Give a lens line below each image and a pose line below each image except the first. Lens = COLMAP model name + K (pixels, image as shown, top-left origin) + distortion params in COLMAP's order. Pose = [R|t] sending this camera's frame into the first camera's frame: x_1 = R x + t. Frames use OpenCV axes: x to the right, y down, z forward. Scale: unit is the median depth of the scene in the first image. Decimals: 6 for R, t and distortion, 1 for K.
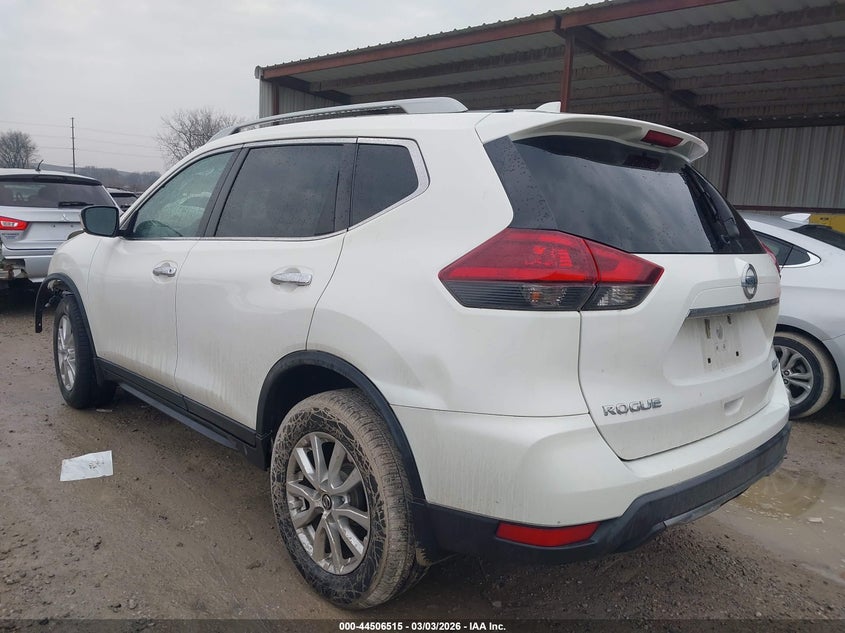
lens RADIAL K [[663.1, 0, 422.5], [0, 663.1, 316.5], [0, 0, 1]] dist [0.003458, 0.000661]
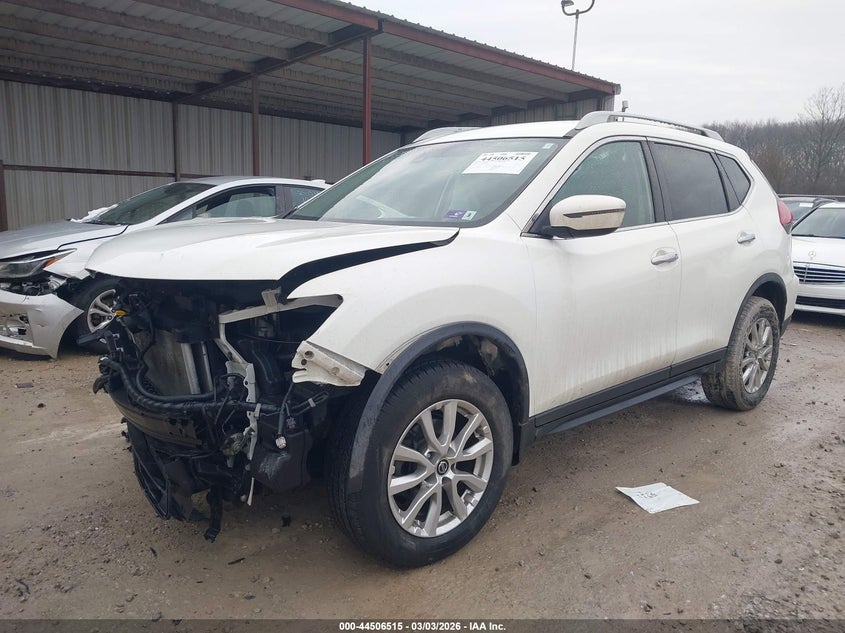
lens RADIAL K [[663.1, 0, 422.5], [0, 663.1, 316.5], [0, 0, 1]] dist [0.003458, 0.000661]
pose [[0.024932, -0.215261, 0.976238, -0.779242], [0.139222, 0.967773, 0.209838, -0.136795], [-0.989947, 0.130682, 0.054097, 0.725756]]
